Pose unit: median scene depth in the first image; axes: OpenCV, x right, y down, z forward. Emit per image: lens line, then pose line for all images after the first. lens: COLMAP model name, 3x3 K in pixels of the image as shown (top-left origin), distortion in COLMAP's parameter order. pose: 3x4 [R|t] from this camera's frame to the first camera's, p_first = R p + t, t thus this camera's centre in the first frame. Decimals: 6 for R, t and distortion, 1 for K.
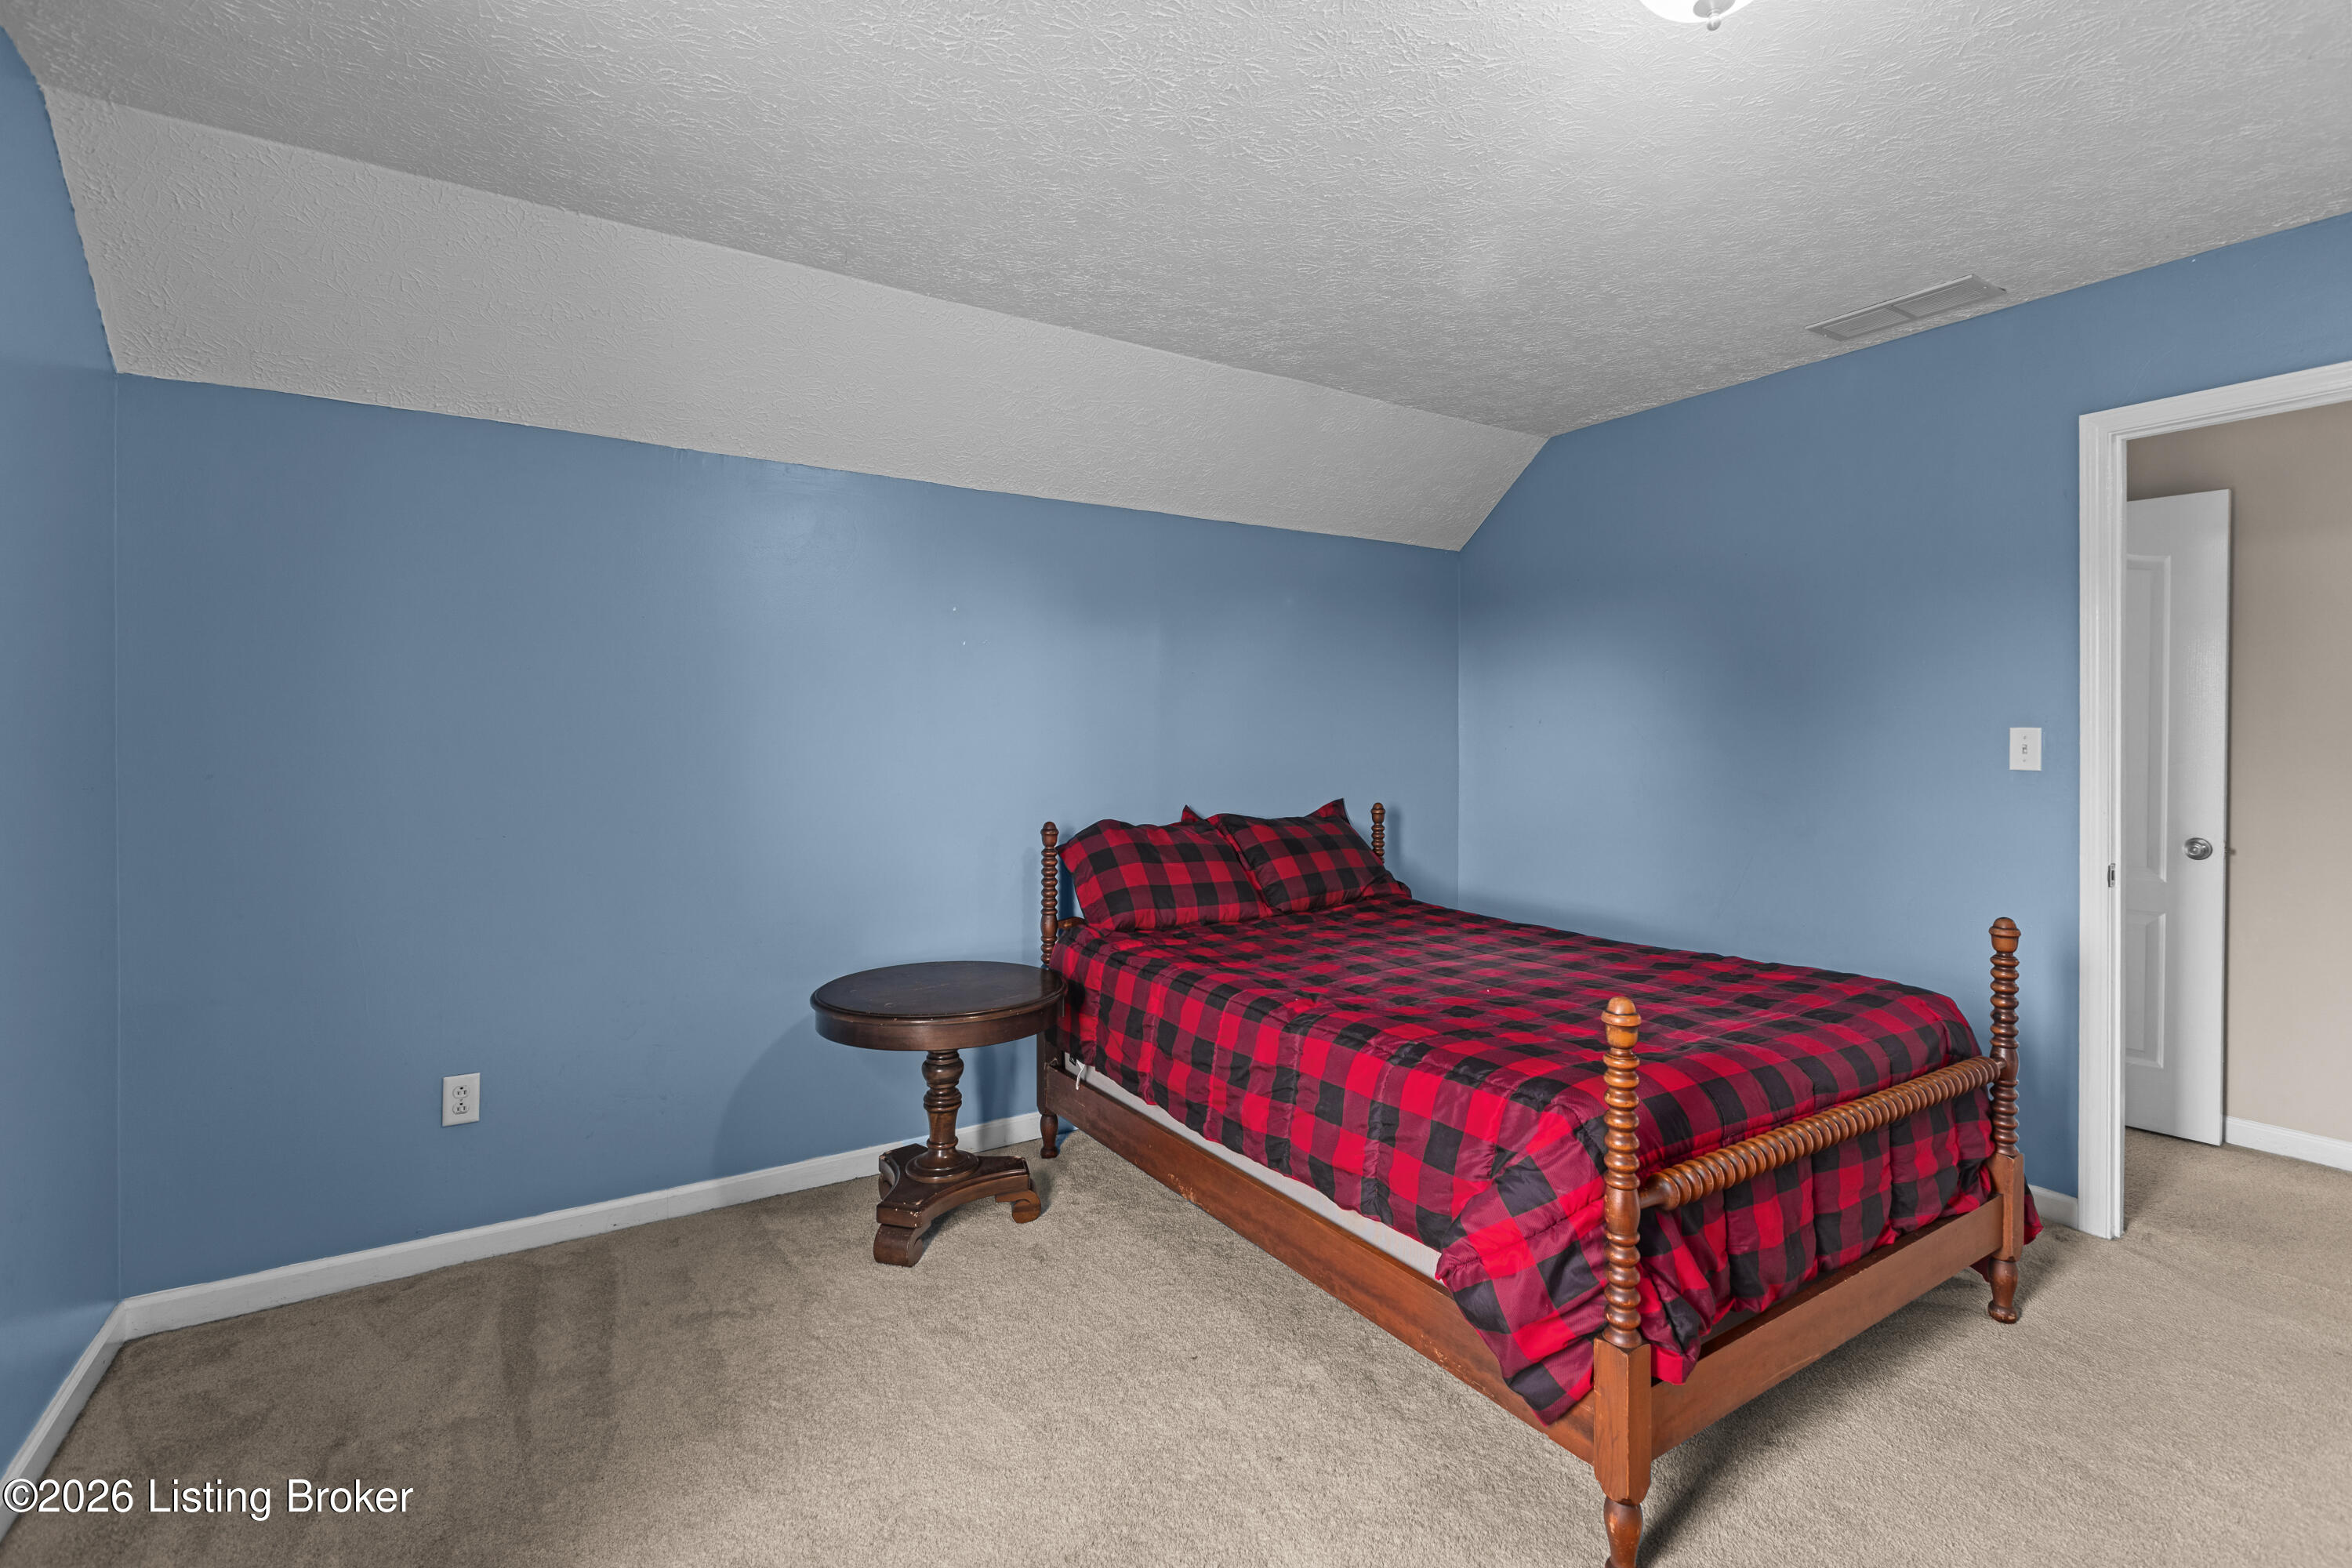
lens RADIAL K [[1054.6, 0, 1156.1], [0, 1054.6, 755.1], [0, 0, 1]] dist [0.000612, 0.000216]
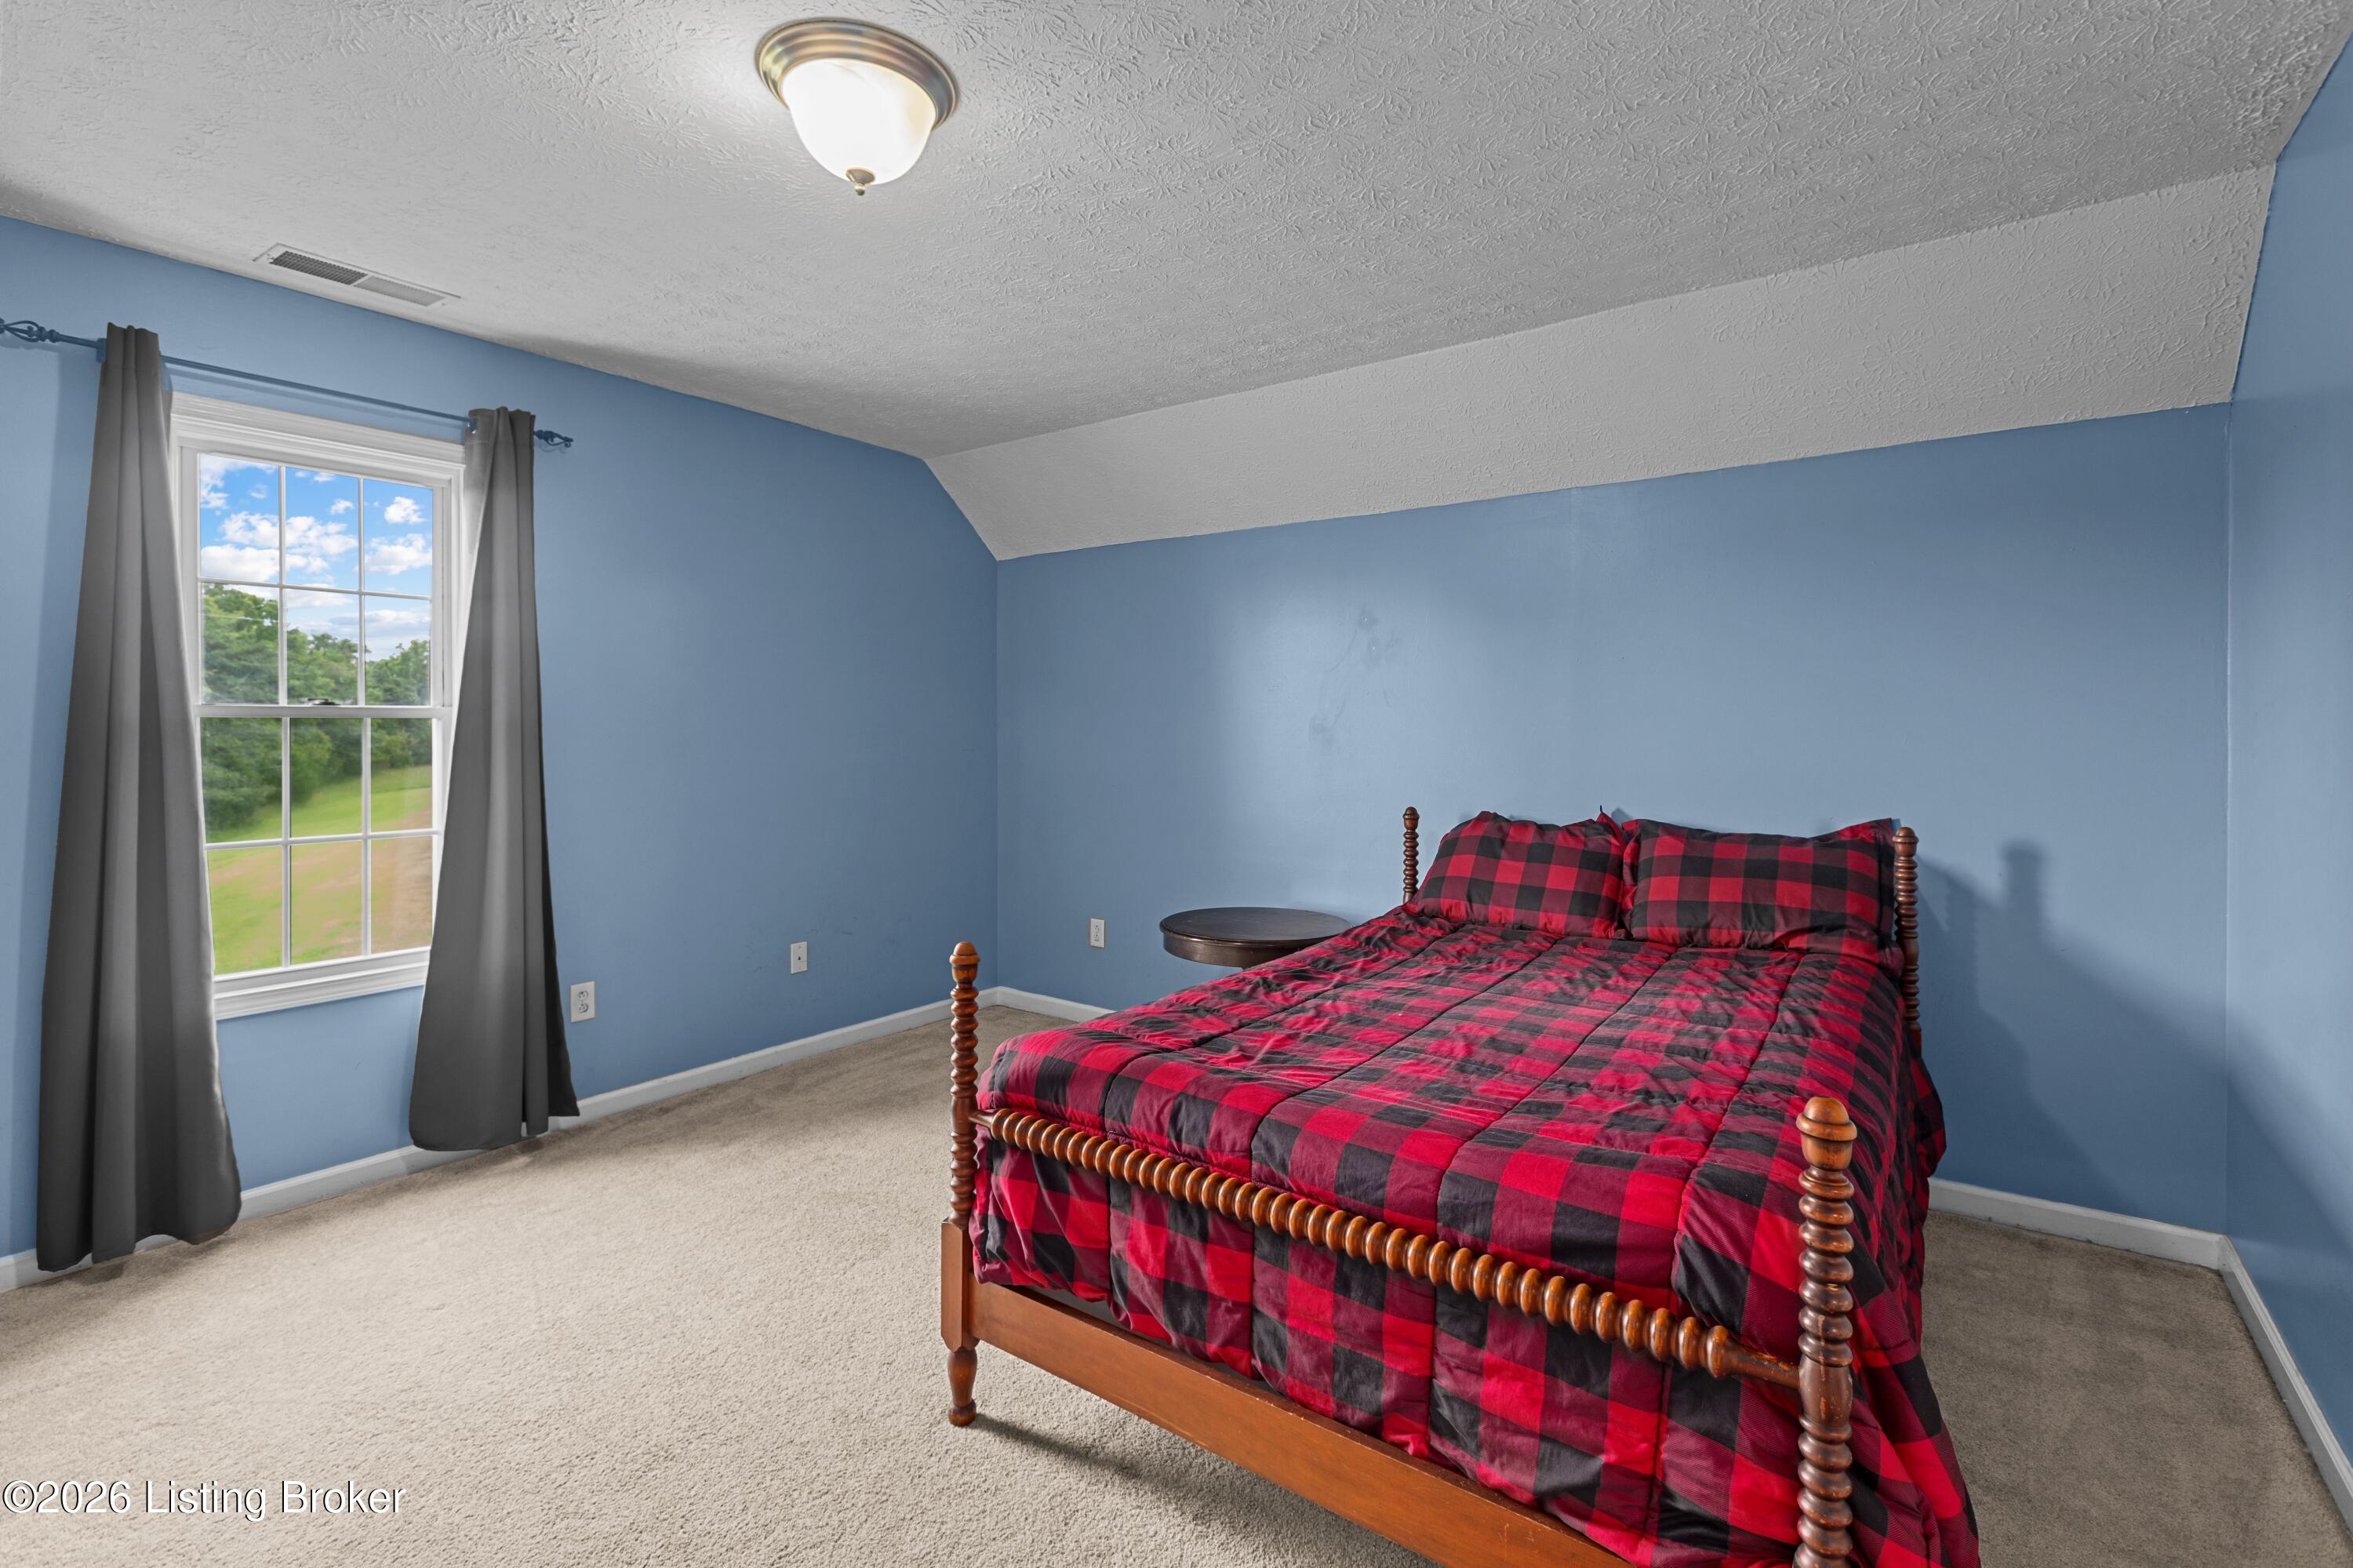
lens RADIAL K [[1055.1, 0, 1156.6], [0, 1055.1, 755.1], [0, 0, 1]] dist [0.000612, 0.000216]
pose [[0.357167, 0.023336, -0.933749, 0.775483], [-0.017039, 0.999684, 0.018466, -0.006043], [0.933885, 0.009315, 0.357452, 0.344792]]
